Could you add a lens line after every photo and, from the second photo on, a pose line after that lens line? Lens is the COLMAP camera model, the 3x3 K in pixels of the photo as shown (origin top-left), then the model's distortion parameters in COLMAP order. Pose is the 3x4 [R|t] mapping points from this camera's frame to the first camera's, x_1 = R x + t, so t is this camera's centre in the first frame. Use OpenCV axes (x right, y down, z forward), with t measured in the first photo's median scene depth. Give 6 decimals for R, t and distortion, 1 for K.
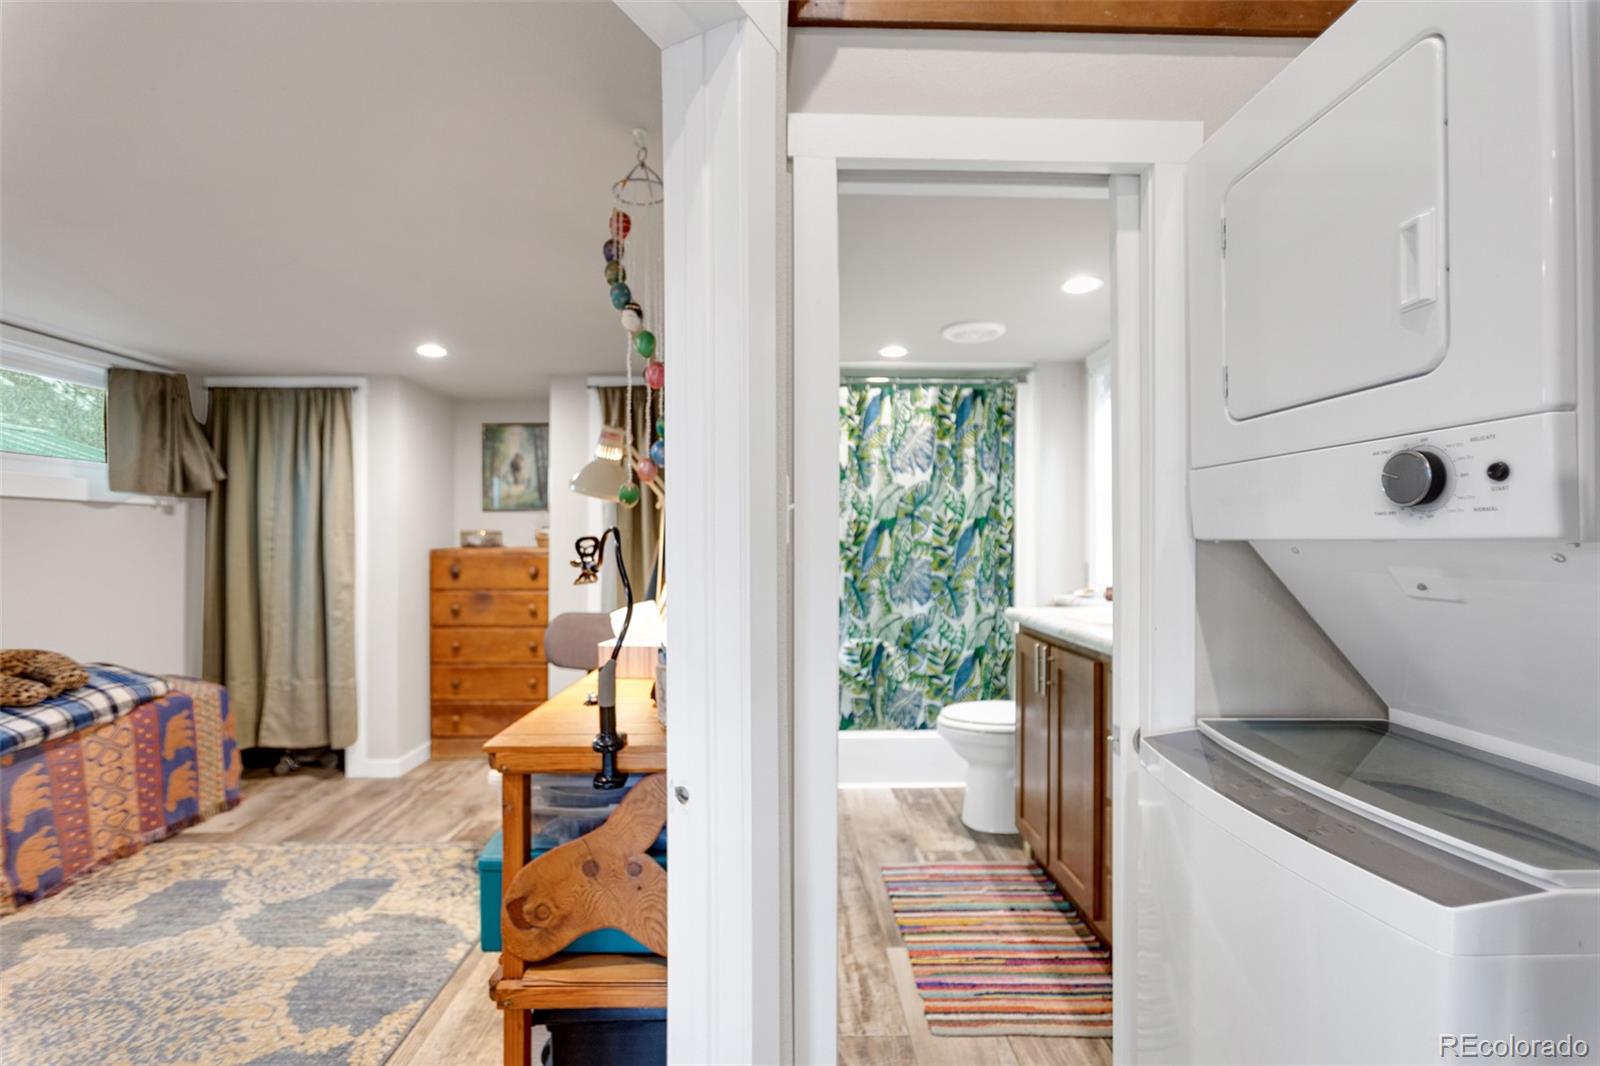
lens RADIAL K [[761.2, 0, 800.0], [0, 761.2, 533.0], [0, 0, 1]] dist [-0.000333, 0.000566]
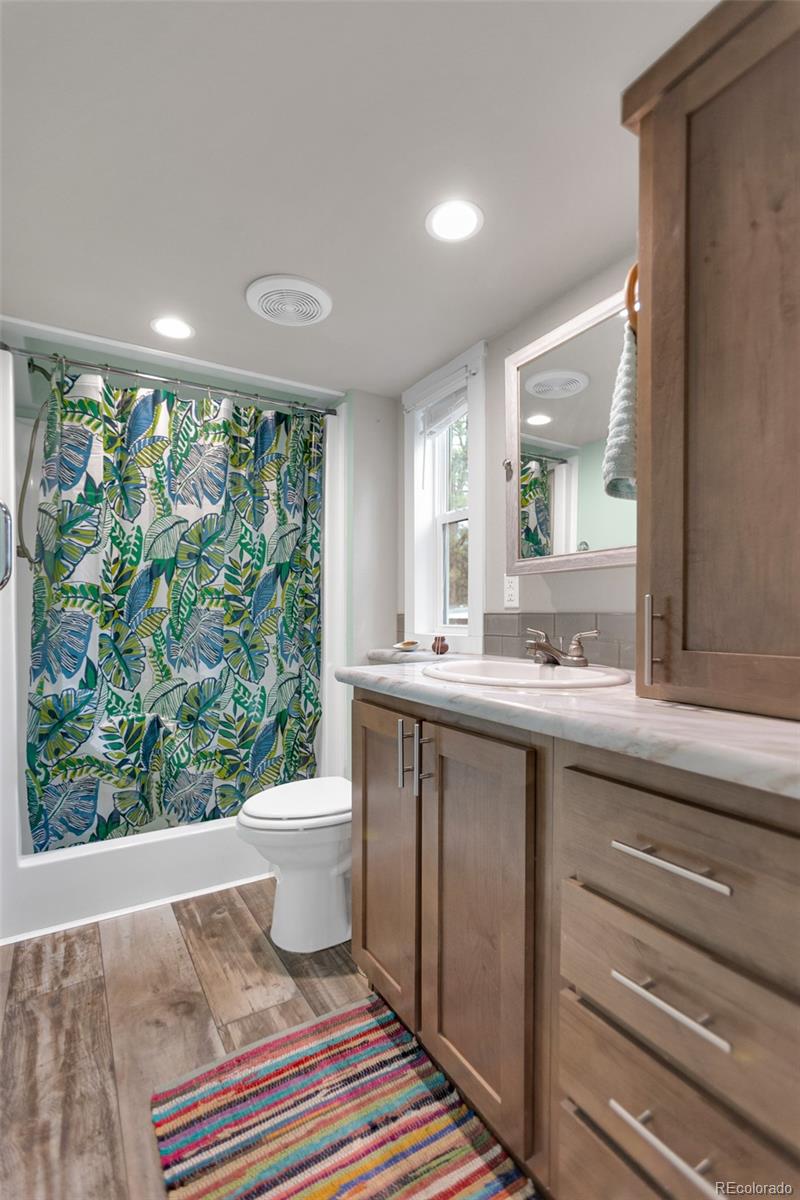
lens RADIAL K [[578.9, 0, 471.1], [0, 578.9, 621.2], [0, 0, 1]] dist [-0.029055, 0.001302]
pose [[0.830308, -0.006855, 0.557262, 0.048163], [-0.007372, 0.999702, 0.023281, 0.028968], [-0.557255, -0.023439, 0.830010, 0.334974]]
